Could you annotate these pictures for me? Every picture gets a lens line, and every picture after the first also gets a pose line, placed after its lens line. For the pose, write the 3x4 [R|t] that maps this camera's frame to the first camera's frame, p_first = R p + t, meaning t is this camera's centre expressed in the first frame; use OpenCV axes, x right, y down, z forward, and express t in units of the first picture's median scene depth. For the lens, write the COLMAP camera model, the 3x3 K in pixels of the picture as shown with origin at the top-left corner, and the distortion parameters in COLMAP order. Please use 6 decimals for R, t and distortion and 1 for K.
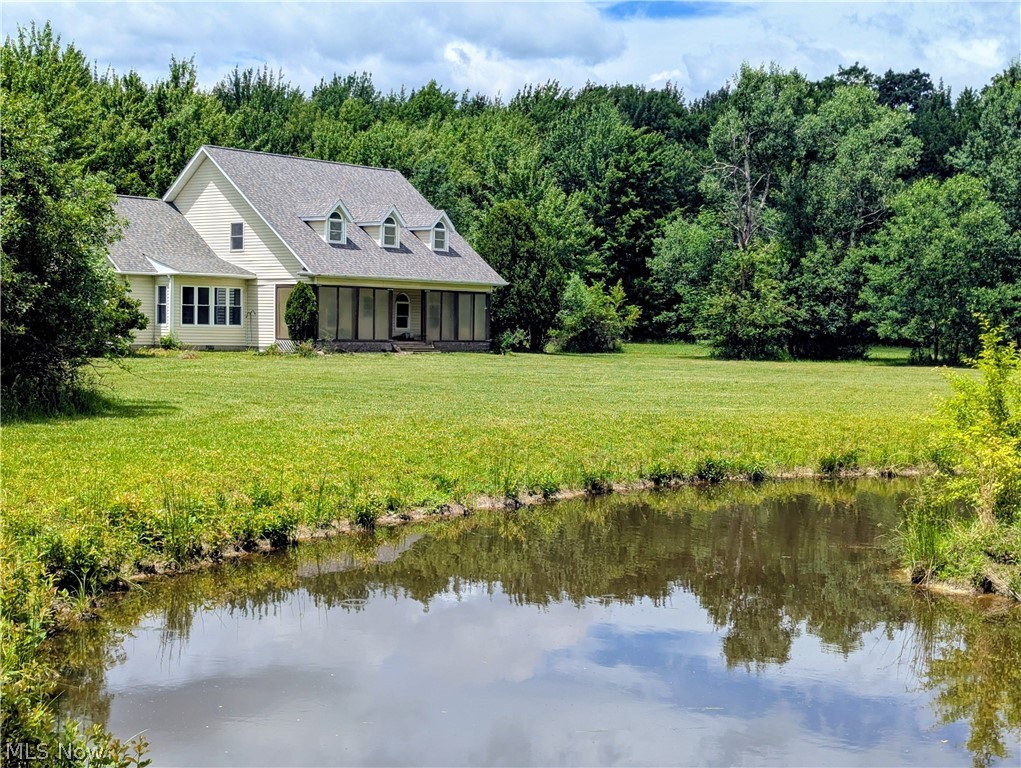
lens RADIAL K [[1425.3, 0, 510.5], [0, 1425.3, 384.0], [0, 0, 1]] dist [0.115977, -0.015164]
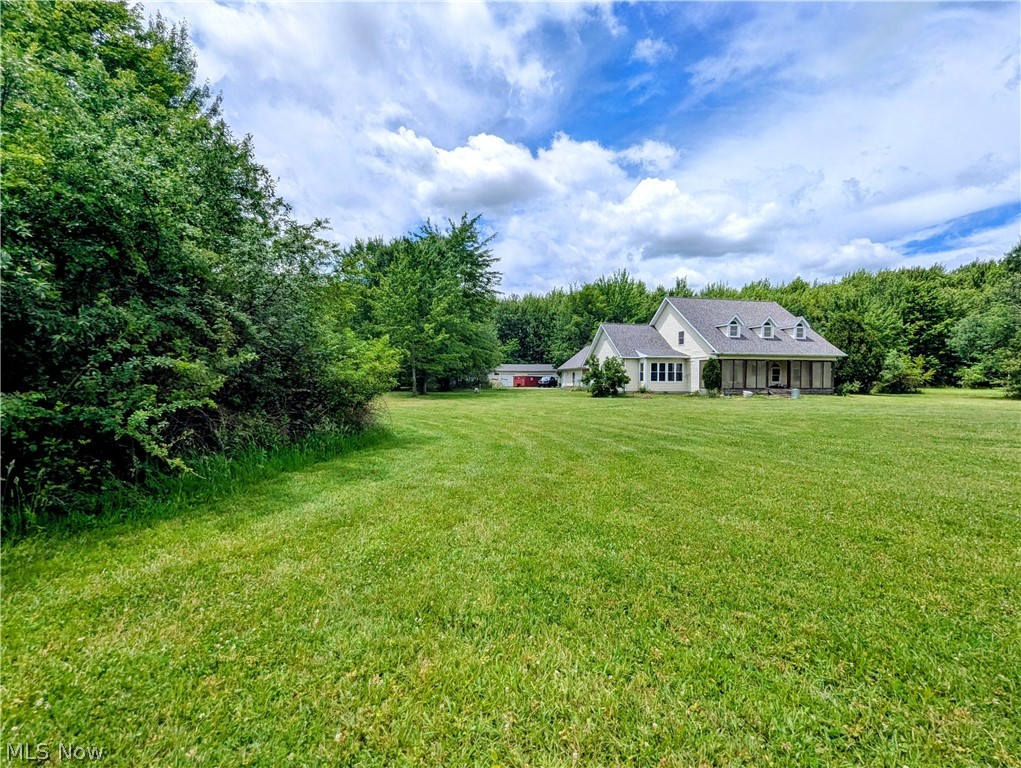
lens RADIAL K [[425.1, 0, 516.0], [0, 425.1, 389.9], [0, 0, 1]] dist [-0.000289, 0.000038]
pose [[0.799732, -0.000214, -0.600357, -0.013778], [-0.013889, 0.999726, -0.018859, -0.013002], [0.600196, 0.023420, 0.799510, 0.347182]]
